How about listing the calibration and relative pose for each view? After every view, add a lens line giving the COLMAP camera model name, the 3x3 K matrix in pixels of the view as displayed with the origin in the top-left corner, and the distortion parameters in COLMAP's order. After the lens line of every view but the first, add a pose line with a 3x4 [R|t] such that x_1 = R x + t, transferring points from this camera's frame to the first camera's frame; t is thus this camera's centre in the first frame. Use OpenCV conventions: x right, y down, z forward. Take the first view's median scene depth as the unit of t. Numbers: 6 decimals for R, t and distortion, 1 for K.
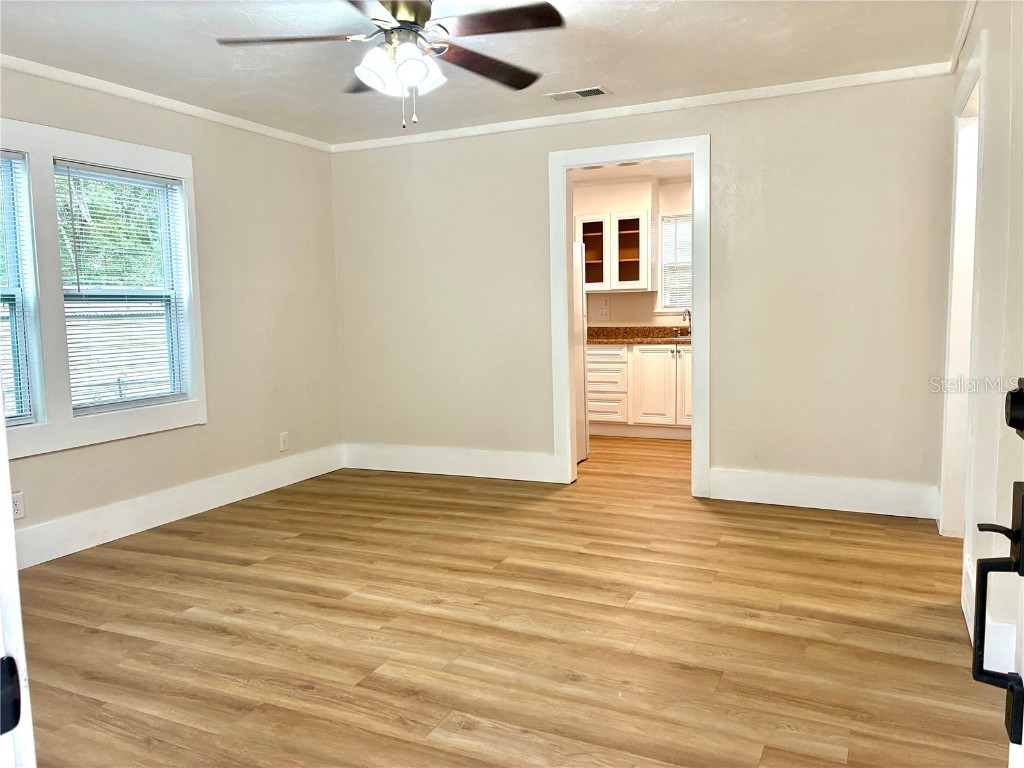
lens RADIAL K [[780.1, 0, 507.2], [0, 780.1, 406.7], [0, 0, 1]] dist [0.045837, -0.047956]
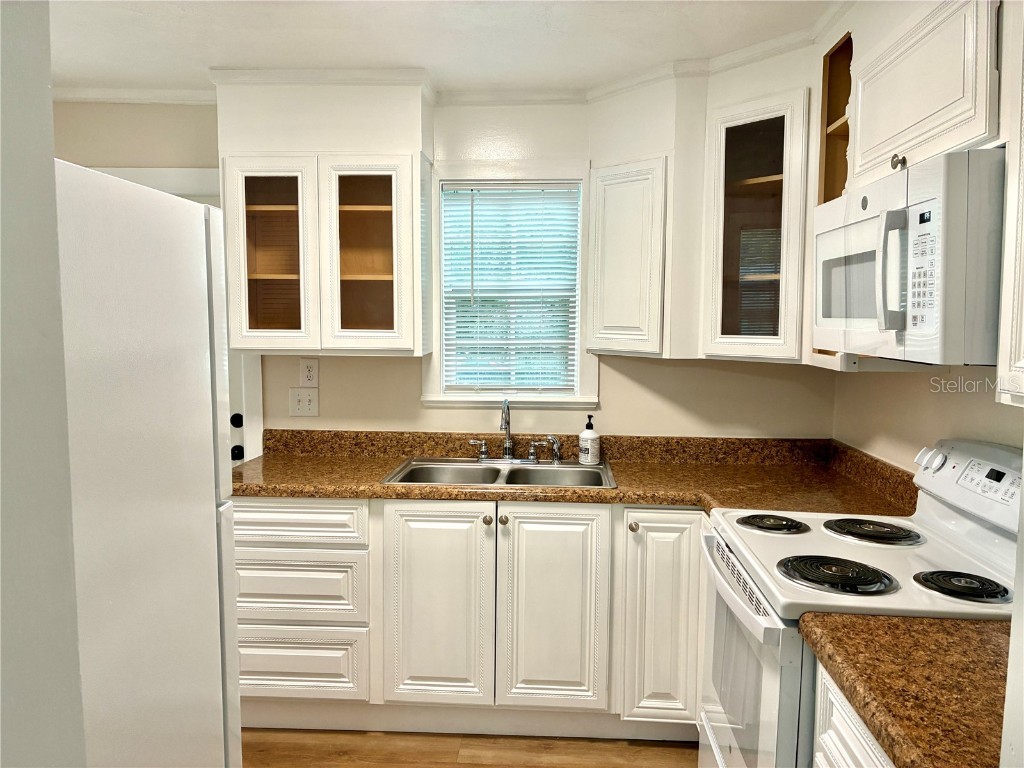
lens RADIAL K [[780.1, 0, 516.3], [0, 780.1, 388.3], [0, 0, 1]] dist [0.045837, -0.047956]
pose [[0.924795, -0.004962, 0.380433, 0.073662], [0.017471, 0.999414, -0.029435, -0.117666], [-0.380064, 0.033867, 0.924340, 0.601116]]
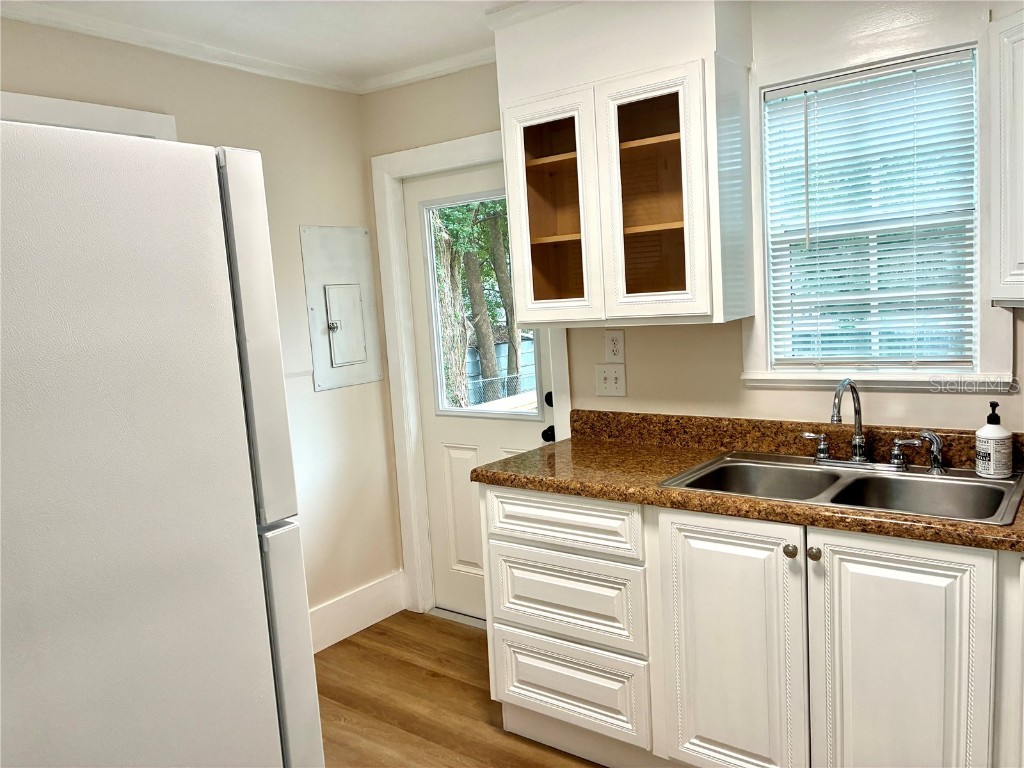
lens RADIAL K [[780.1, 0, 510.4], [0, 780.1, 379.5], [0, 0, 1]] dist [0.045837, -0.047956]
pose [[0.978822, -0.014853, -0.204173, 0.162732], [0.014198, 0.999888, -0.004670, -0.124158], [0.204219, 0.001672, 0.978924, 0.670764]]
